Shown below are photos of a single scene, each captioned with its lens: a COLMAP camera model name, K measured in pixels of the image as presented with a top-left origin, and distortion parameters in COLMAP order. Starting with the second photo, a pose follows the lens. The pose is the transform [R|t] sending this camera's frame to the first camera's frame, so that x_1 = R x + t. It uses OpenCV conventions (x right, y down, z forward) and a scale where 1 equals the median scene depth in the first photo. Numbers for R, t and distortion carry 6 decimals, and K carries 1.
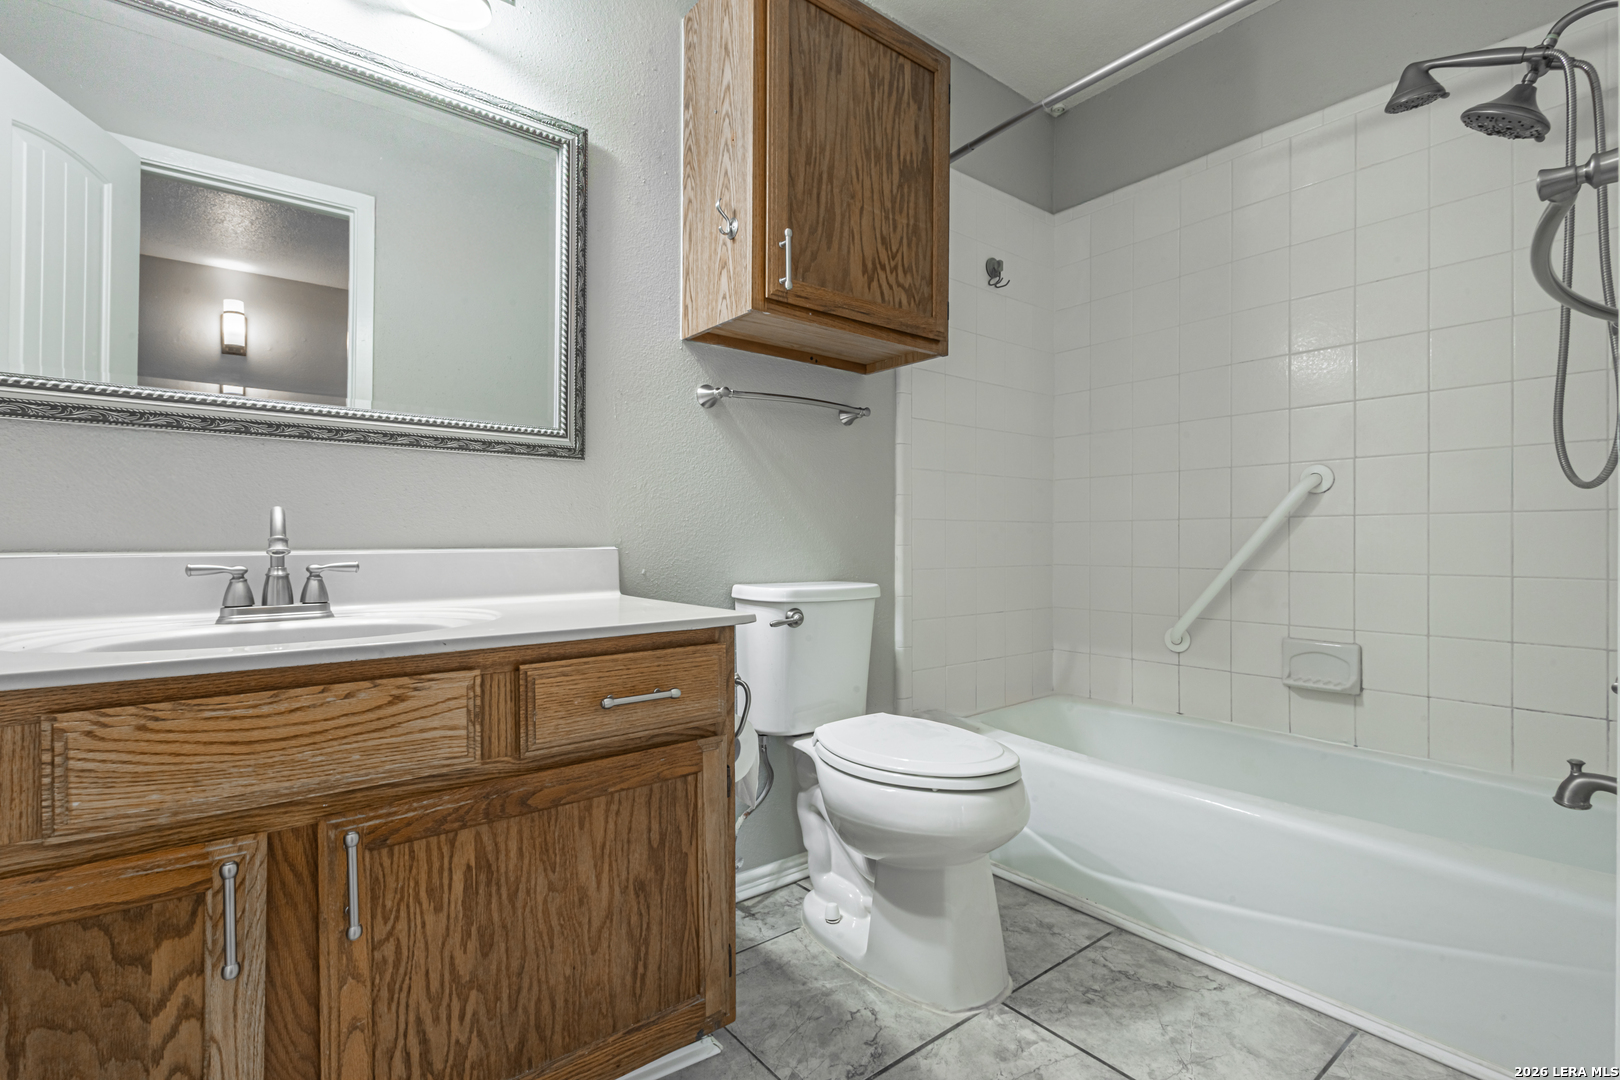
lens RADIAL K [[747.2, 0, 810.0], [0, 747.2, 540.0], [0, 0, 1]] dist [0.000330, -0.000157]
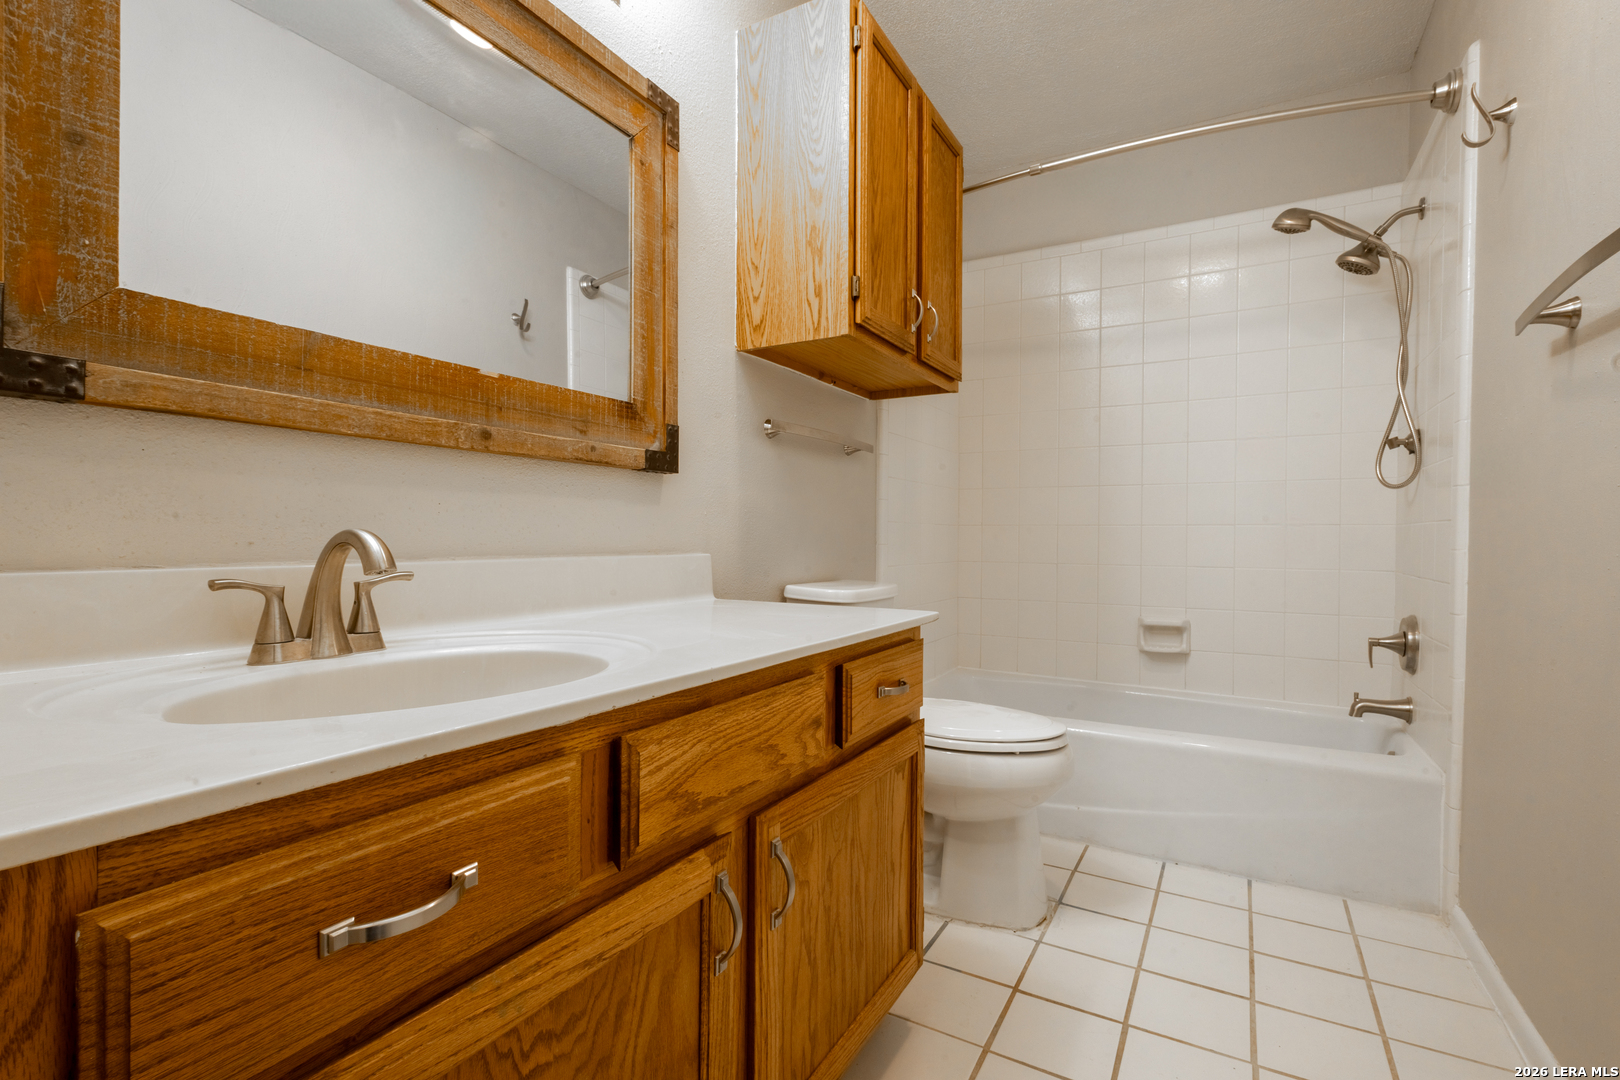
lens RADIAL K [[747.2, 0, 810.0], [0, 747.2, 540.0], [0, 0, 1]] dist [0.000330, -0.000157]
pose [[0.931262, -0.000738, 0.364348, -0.581107], [-0.001680, 0.999979, 0.006321, -0.022660], [-0.364345, -0.006499, 0.931241, -0.016642]]
